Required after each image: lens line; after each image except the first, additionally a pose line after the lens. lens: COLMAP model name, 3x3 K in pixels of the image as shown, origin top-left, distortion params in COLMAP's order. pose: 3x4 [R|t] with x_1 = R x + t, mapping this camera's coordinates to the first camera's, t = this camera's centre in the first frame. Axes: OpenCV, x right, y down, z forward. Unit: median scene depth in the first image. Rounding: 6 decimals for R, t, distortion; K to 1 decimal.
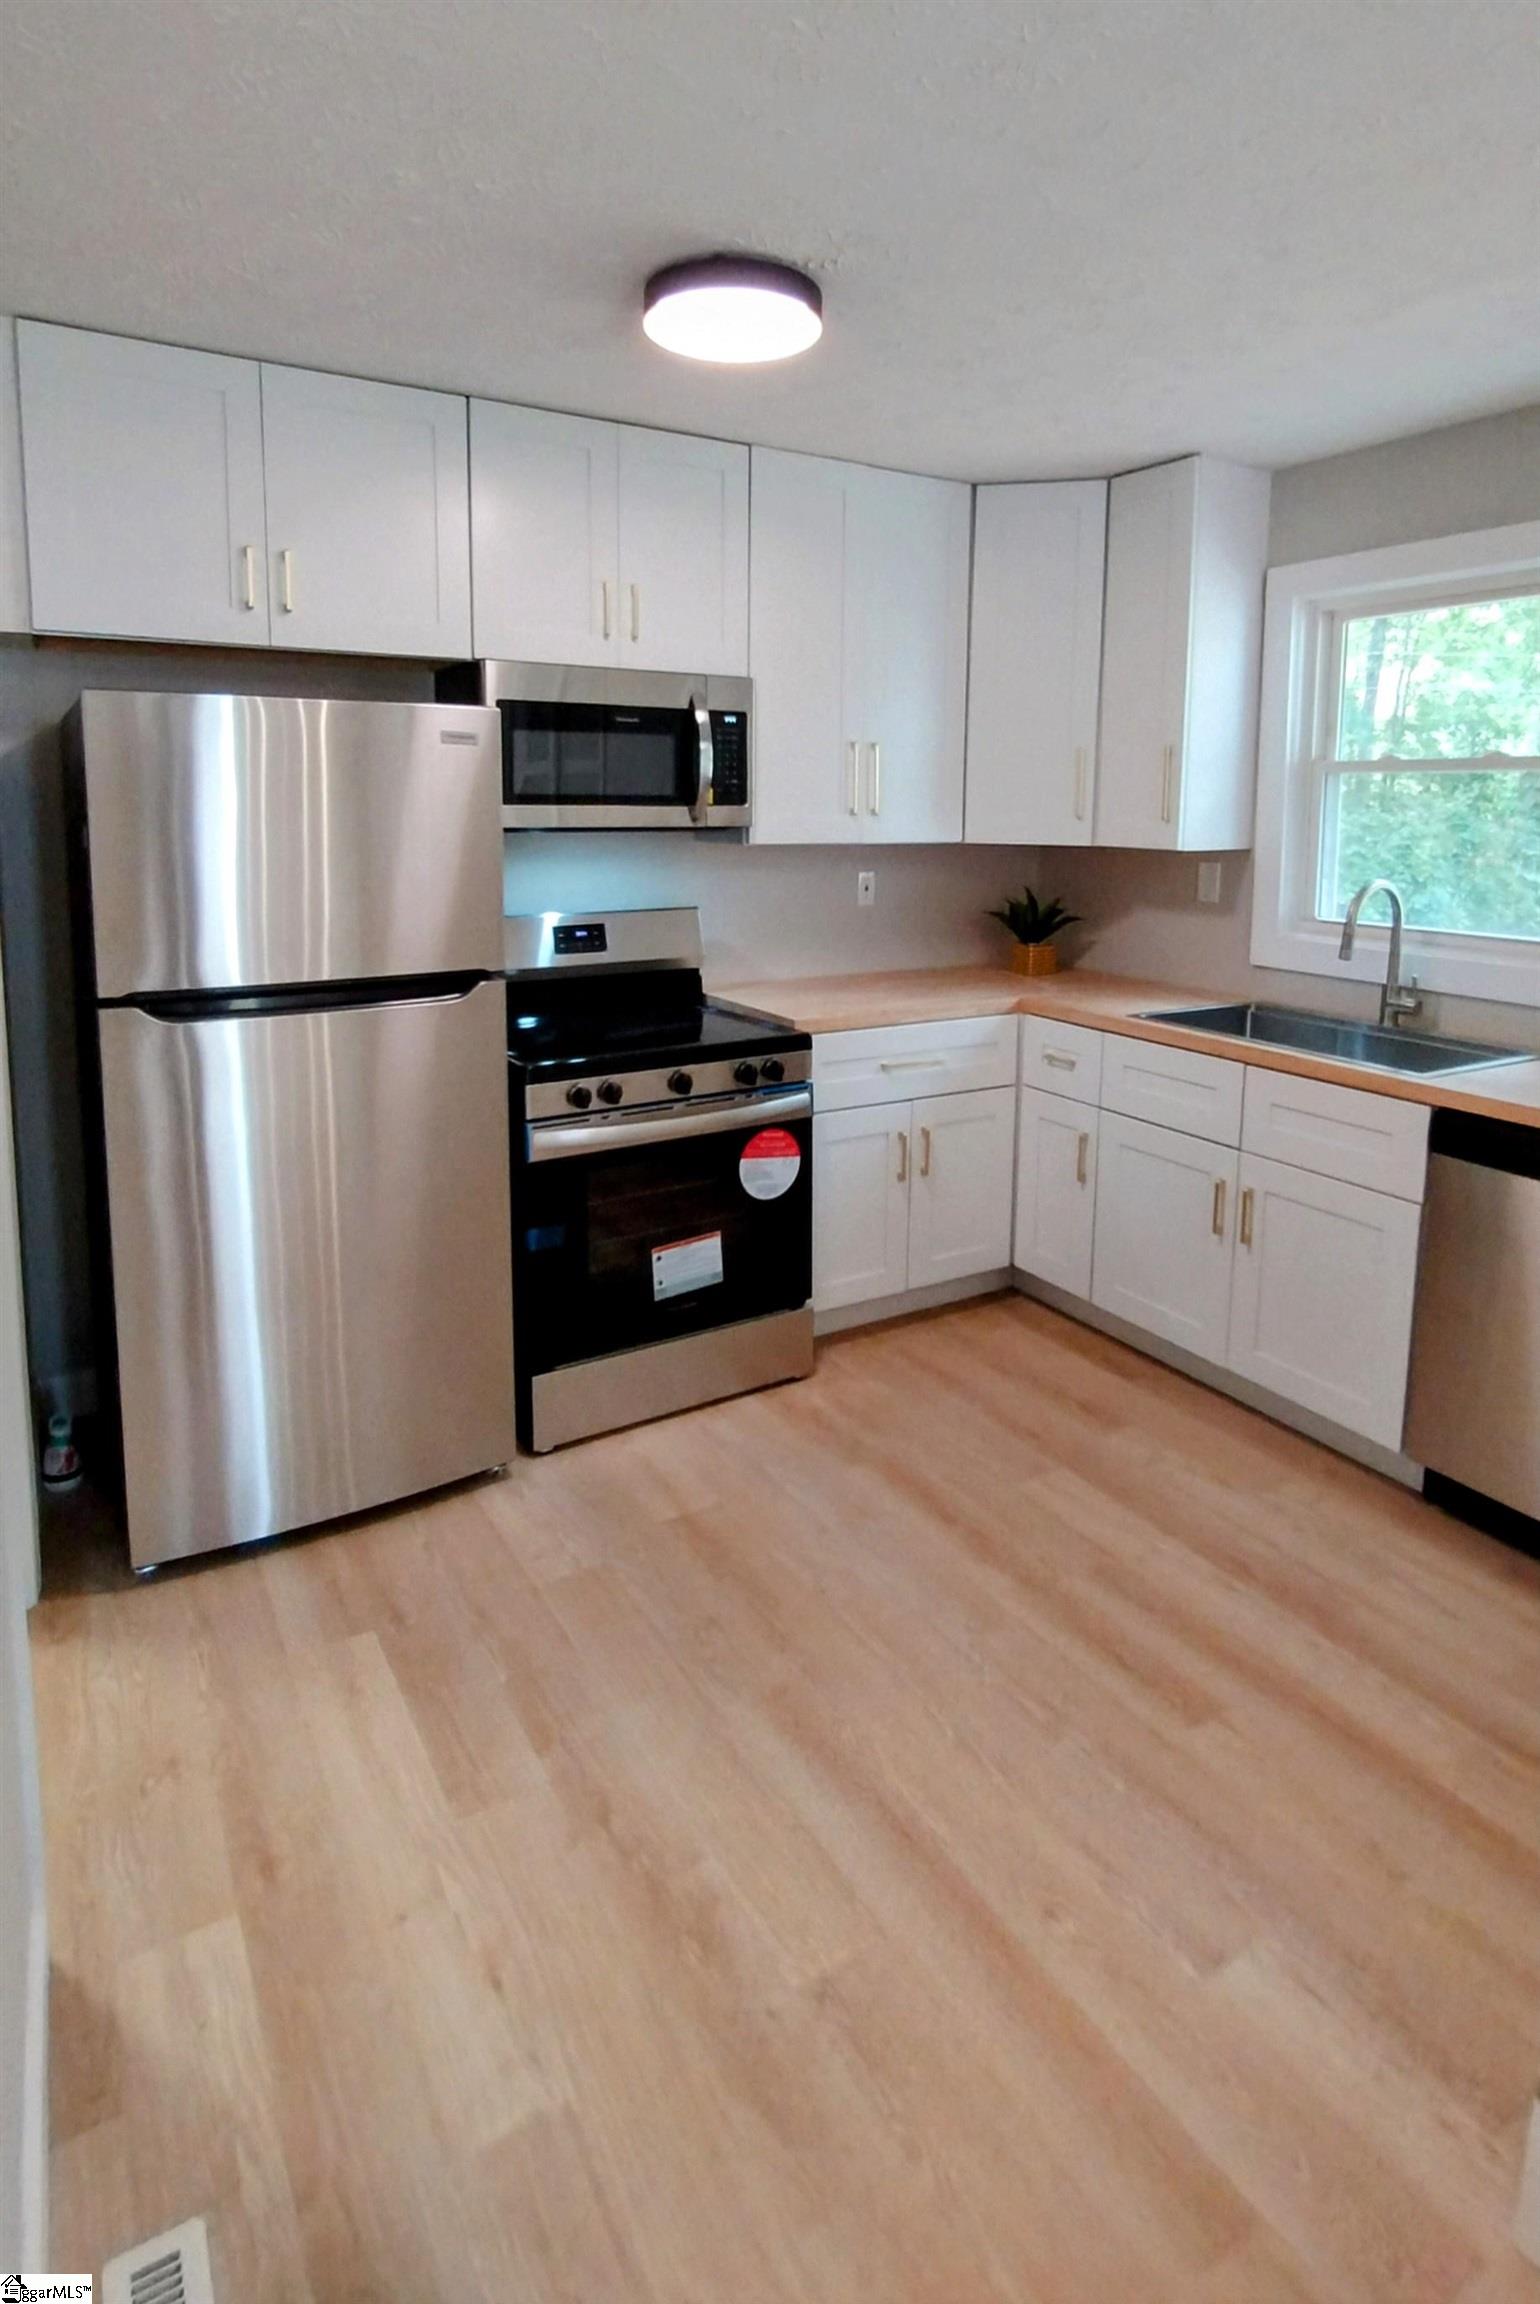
lens RADIAL K [[1221.3, 0, 766.5], [0, 1221.3, 952.7], [0, 0, 1]] dist [-0.004919, -0.000929]
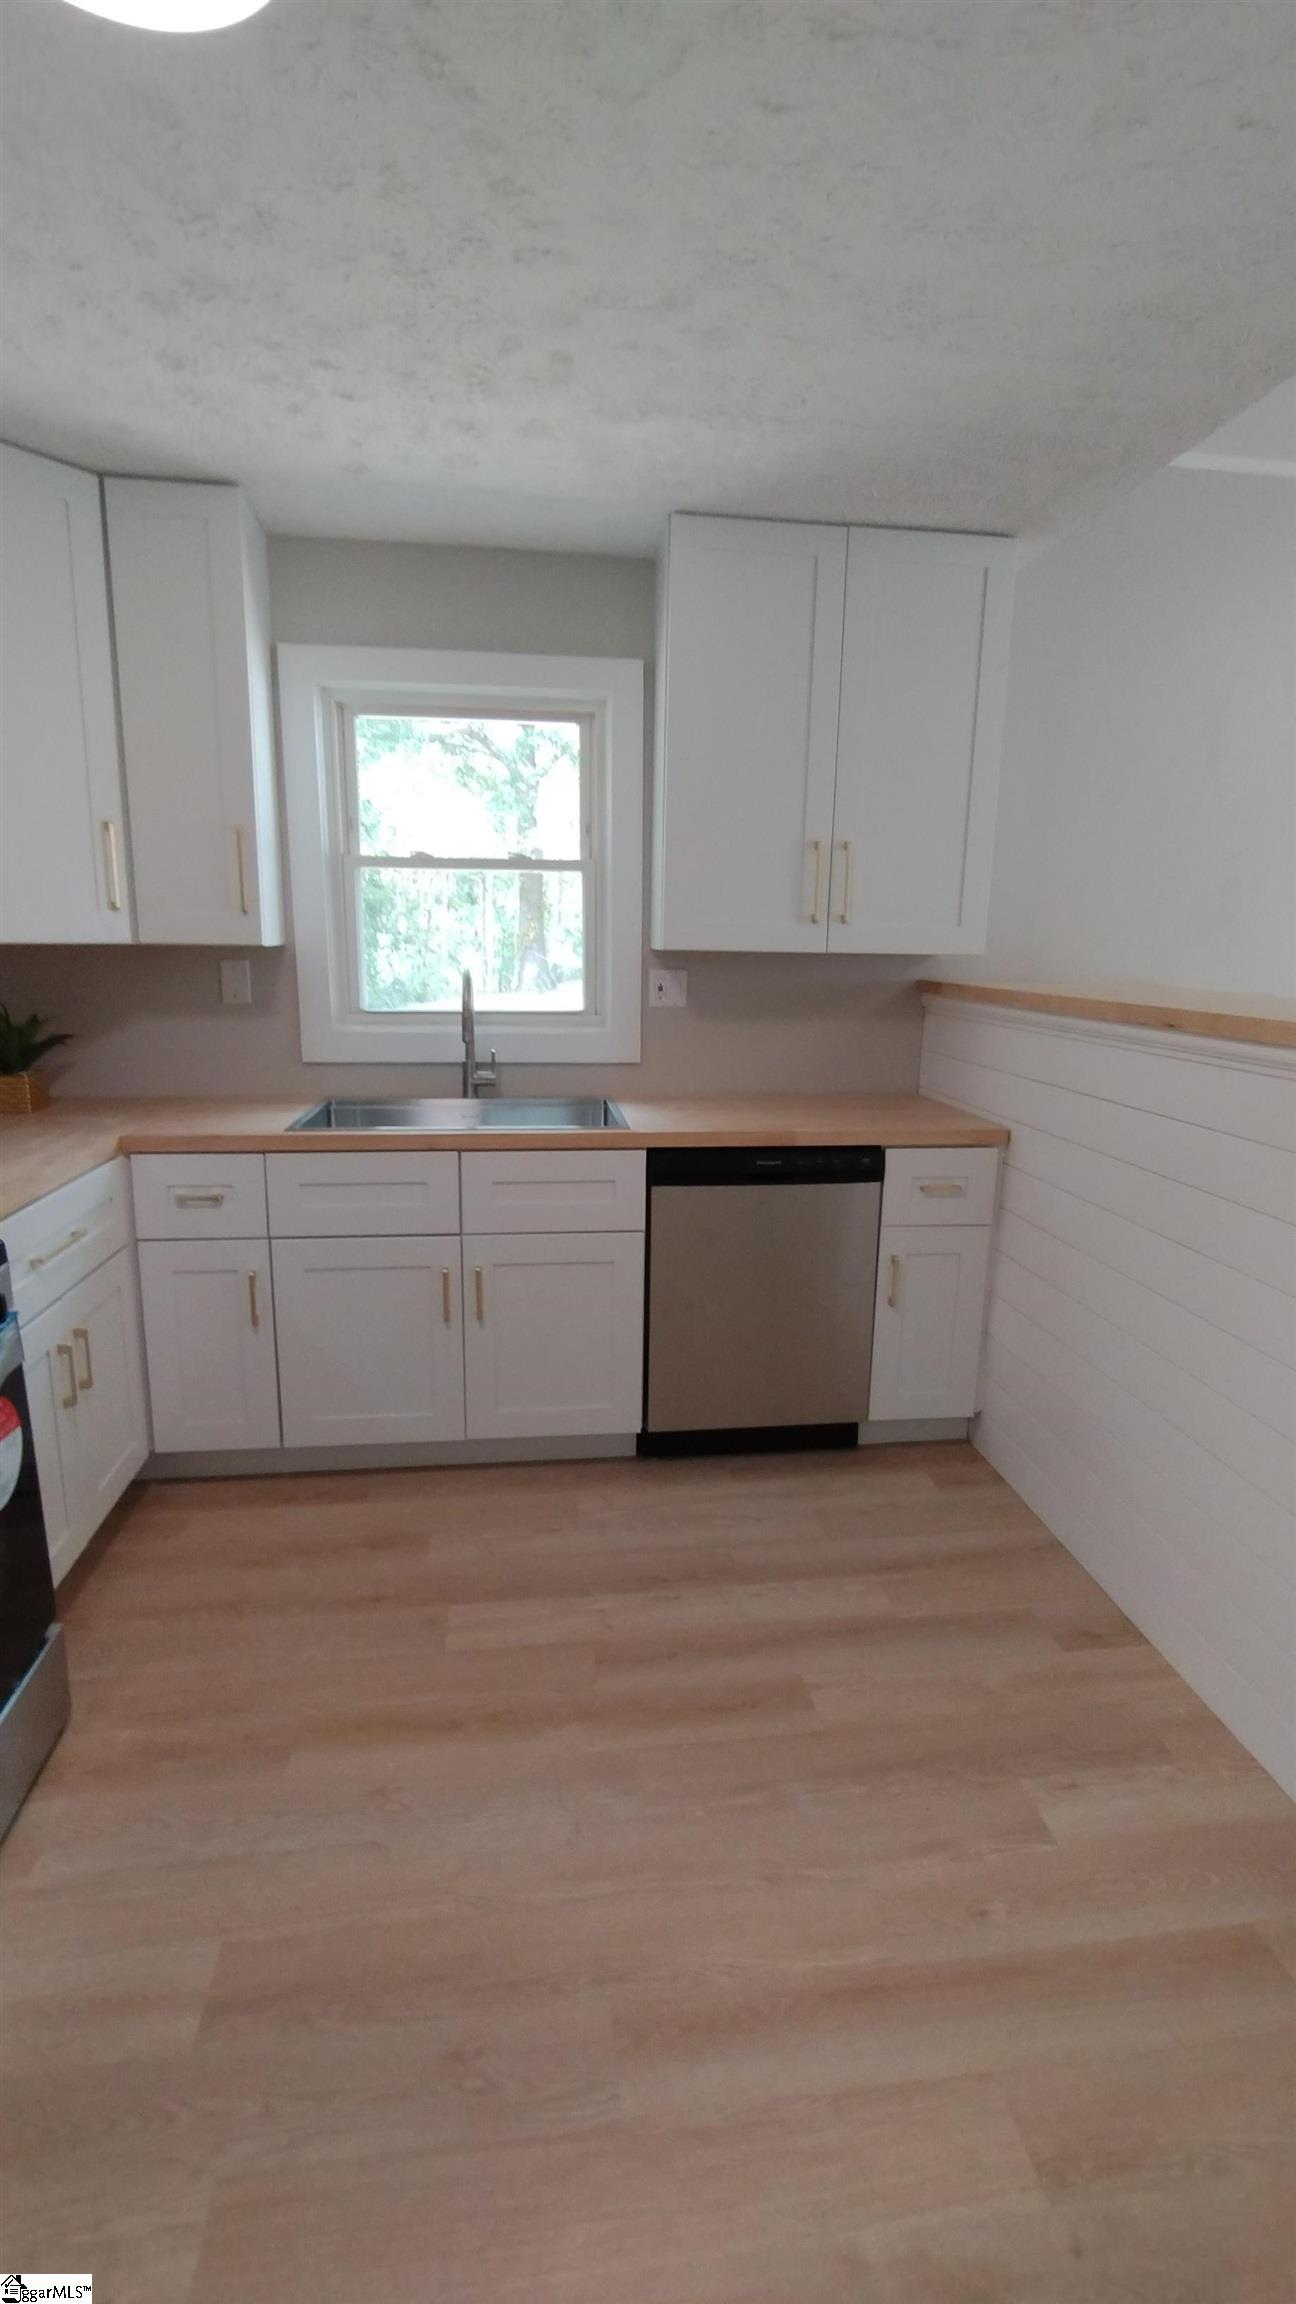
lens RADIAL K [[1038.8, 0, 651.6], [0, 1038.8, 1158.6], [0, 0, 1]] dist [-0.007547, 0.000894]
pose [[0.396203, -0.195633, 0.897079, -0.320325], [0.100490, 0.980407, 0.169422, -0.034523], [-0.912647, 0.023022, 0.408099, 0.480294]]
